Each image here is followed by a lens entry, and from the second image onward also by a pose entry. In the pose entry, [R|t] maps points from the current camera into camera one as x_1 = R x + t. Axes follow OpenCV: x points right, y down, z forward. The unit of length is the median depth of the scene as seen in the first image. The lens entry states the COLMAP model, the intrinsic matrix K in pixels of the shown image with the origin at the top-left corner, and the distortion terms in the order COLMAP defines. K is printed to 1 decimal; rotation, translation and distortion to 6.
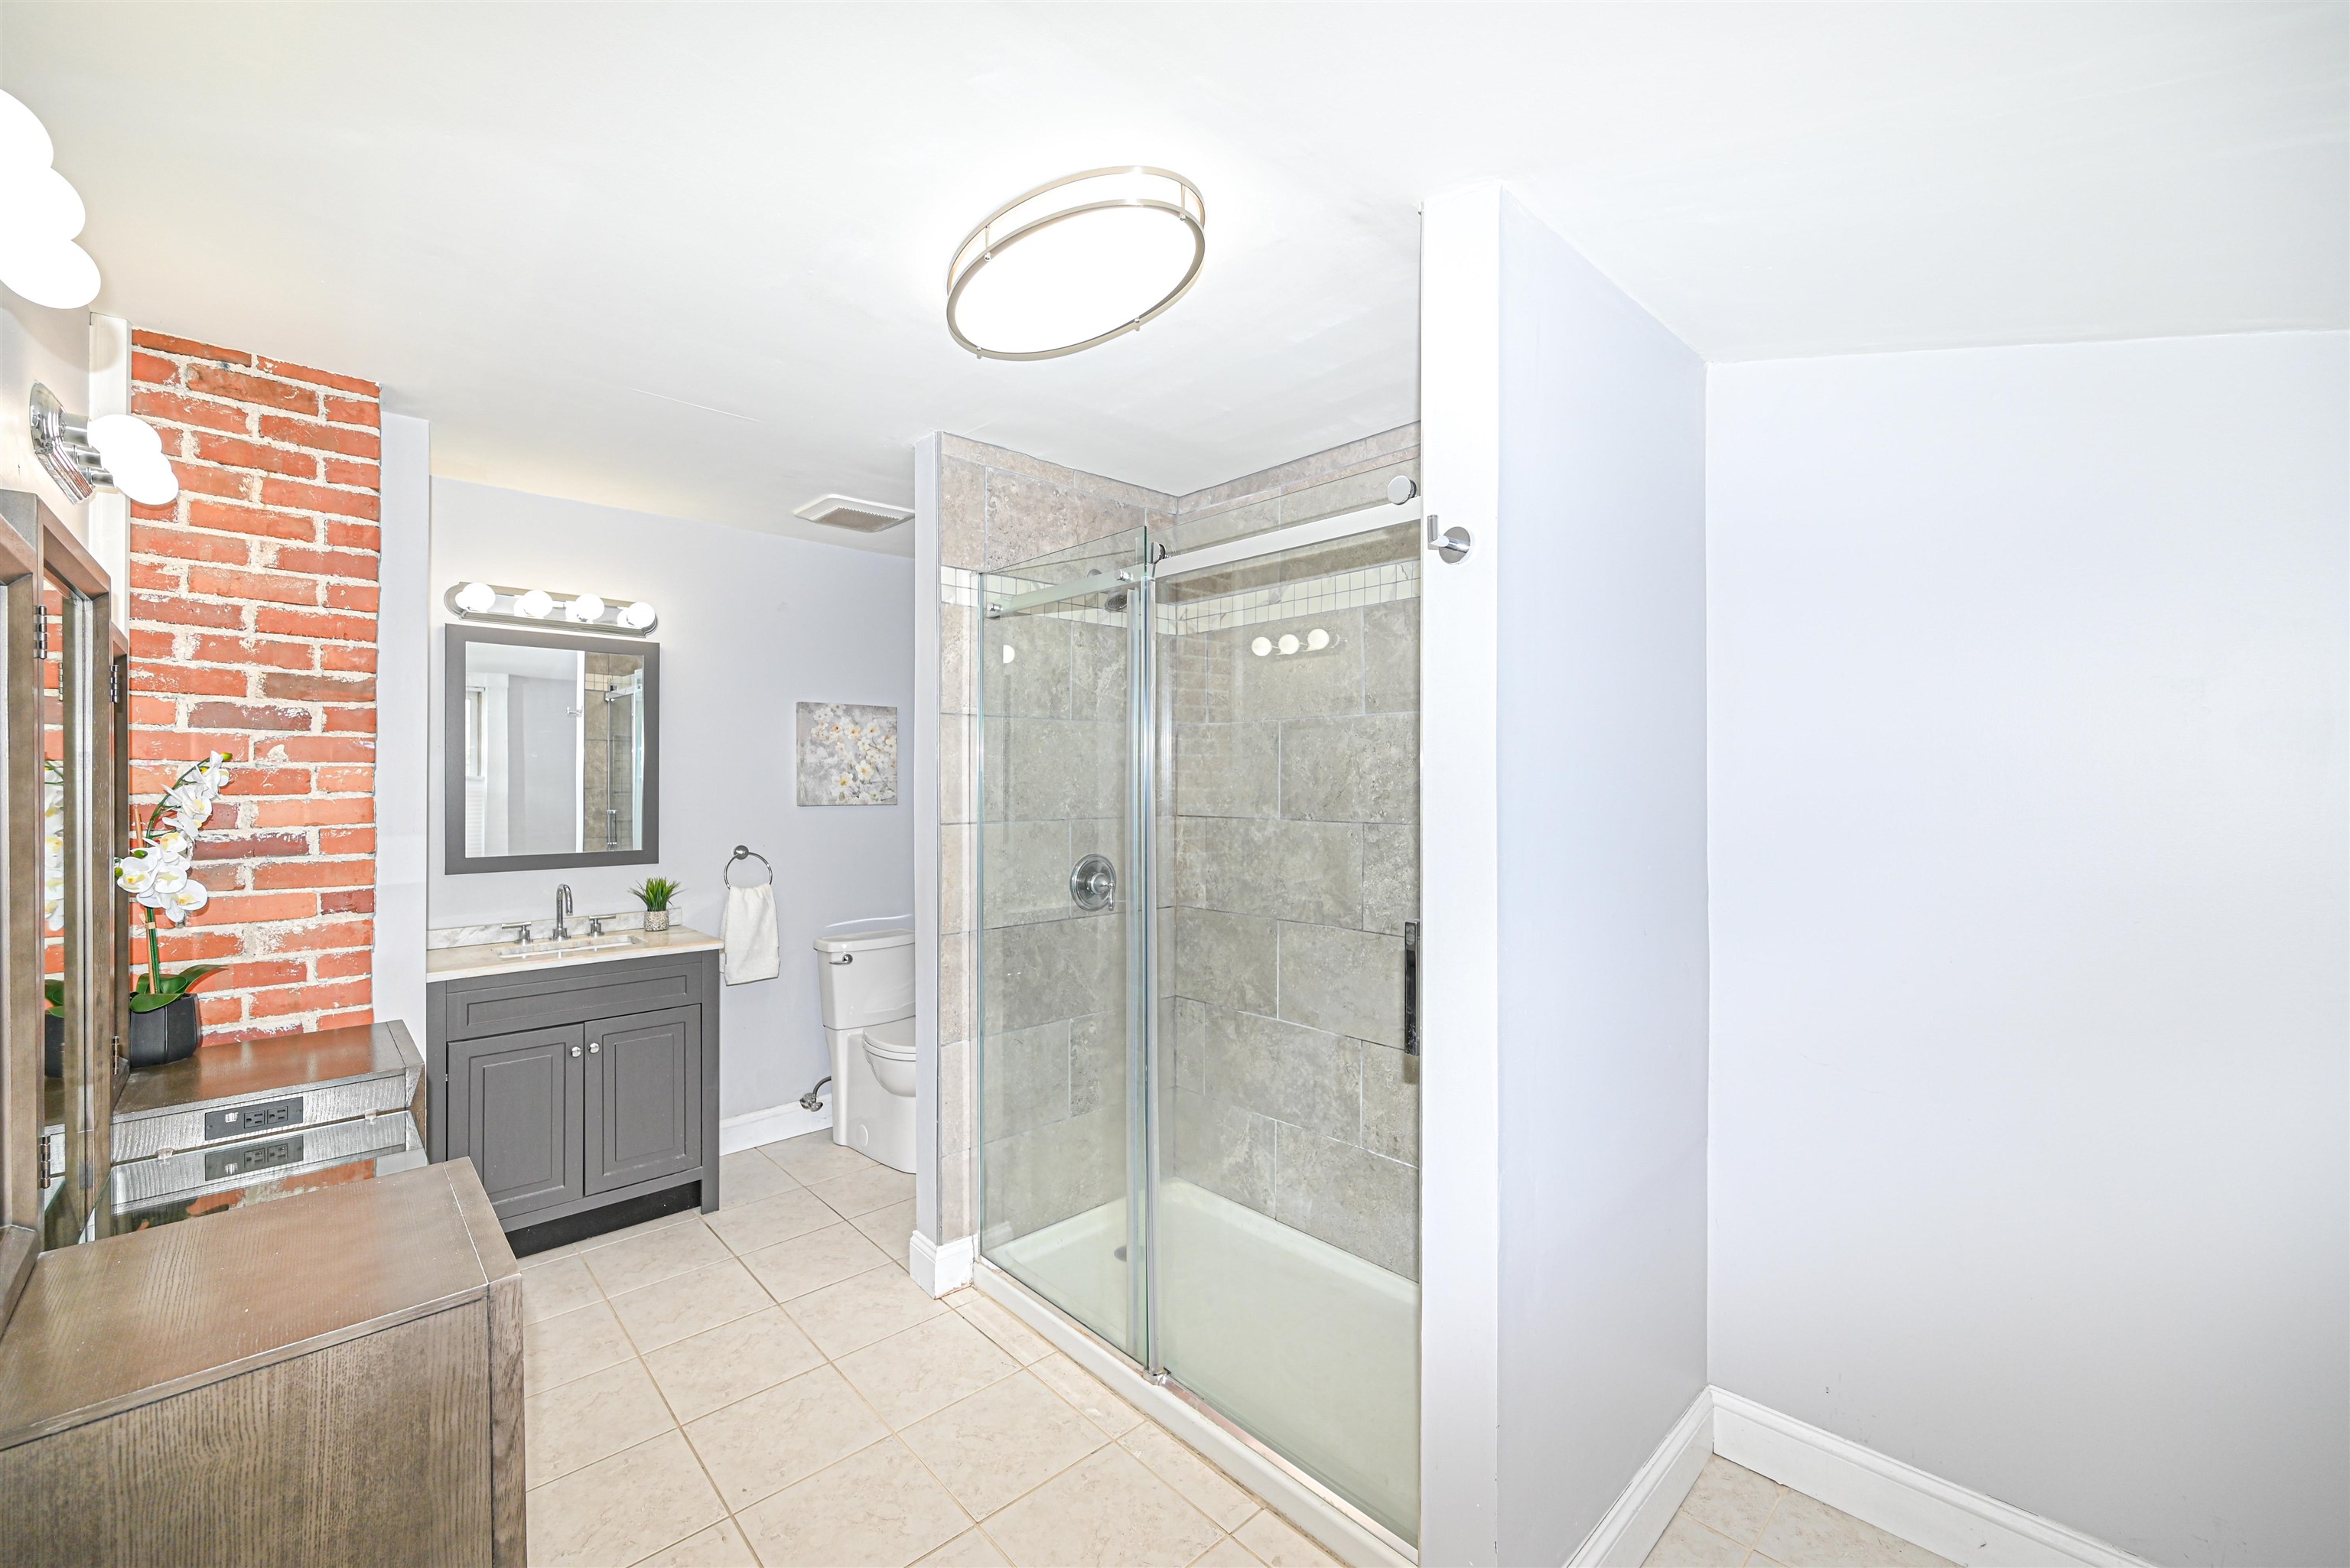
lens RADIAL K [[919.9, 0, 1162.7], [0, 919.9, 780.3], [0, 0, 1]] dist [-0.003738, 0.000653]
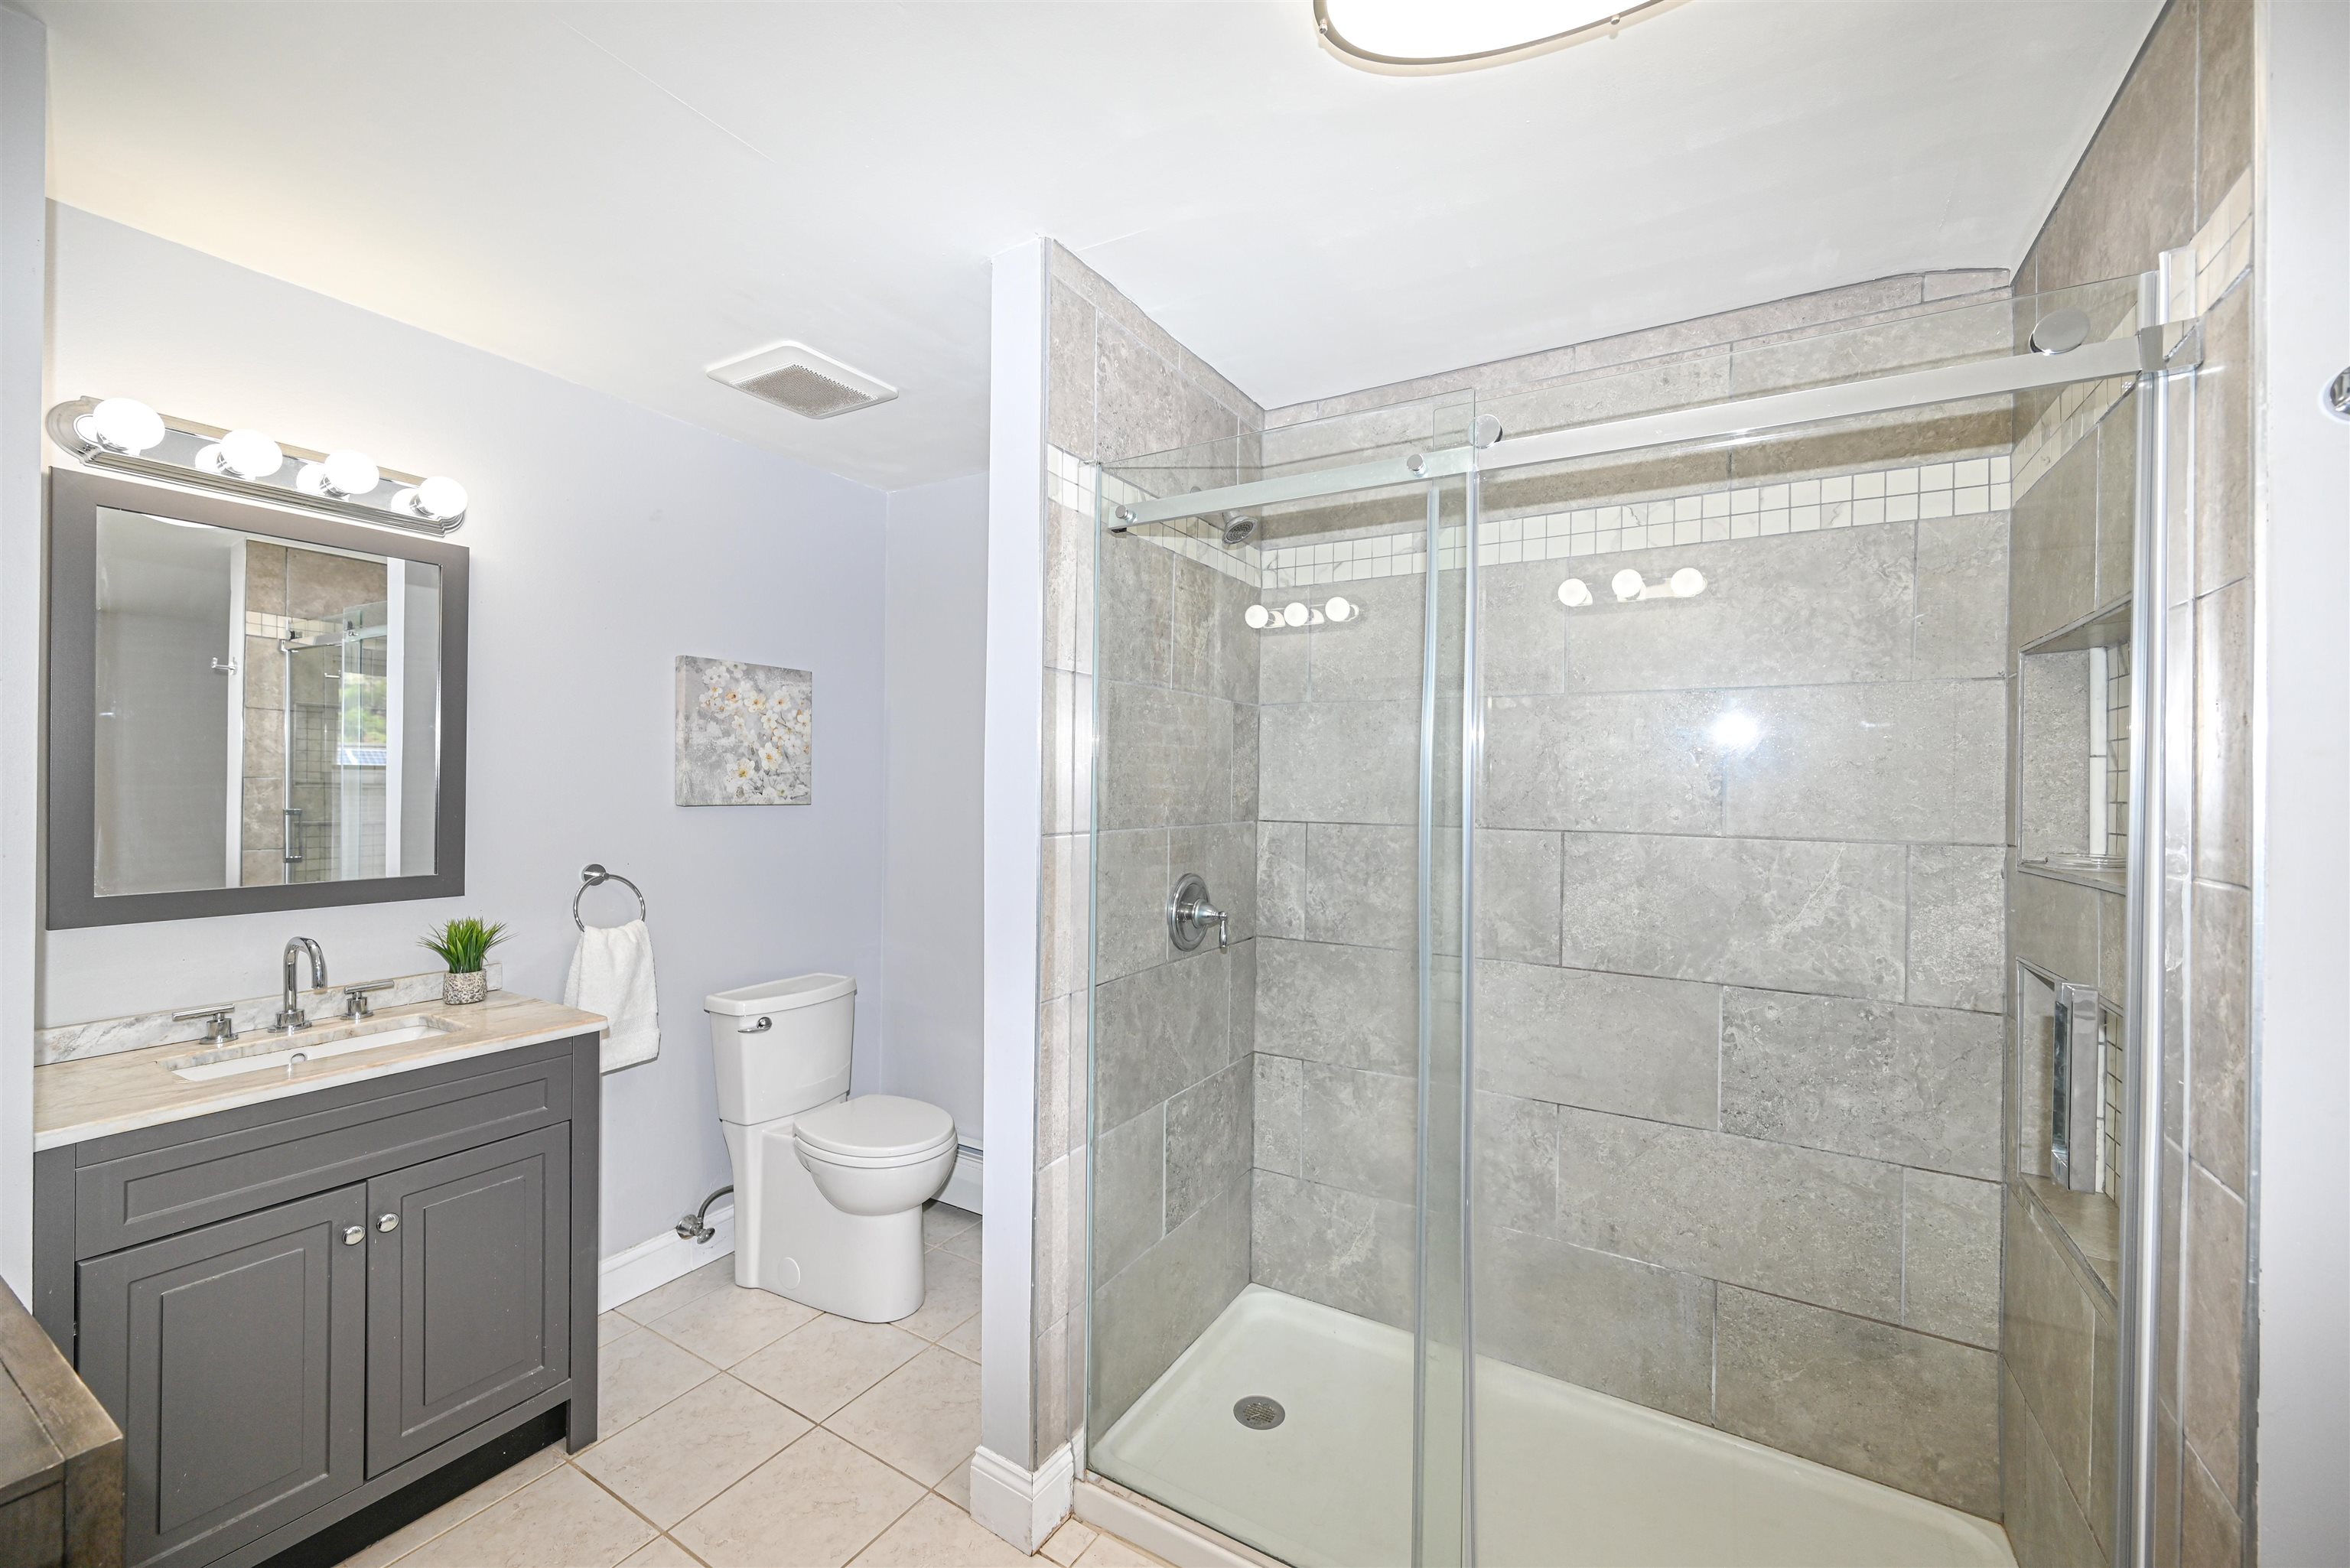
lens RADIAL K [[919.9, 0, 1185.2], [0, 919.9, 788.3], [0, 0, 1]] dist [-0.003738, 0.000653]
pose [[0.961826, 0.009781, 0.273487, -0.274599], [-0.011991, 0.999908, 0.006412, 0.007237], [-0.273399, -0.009447, 0.961854, 0.286243]]
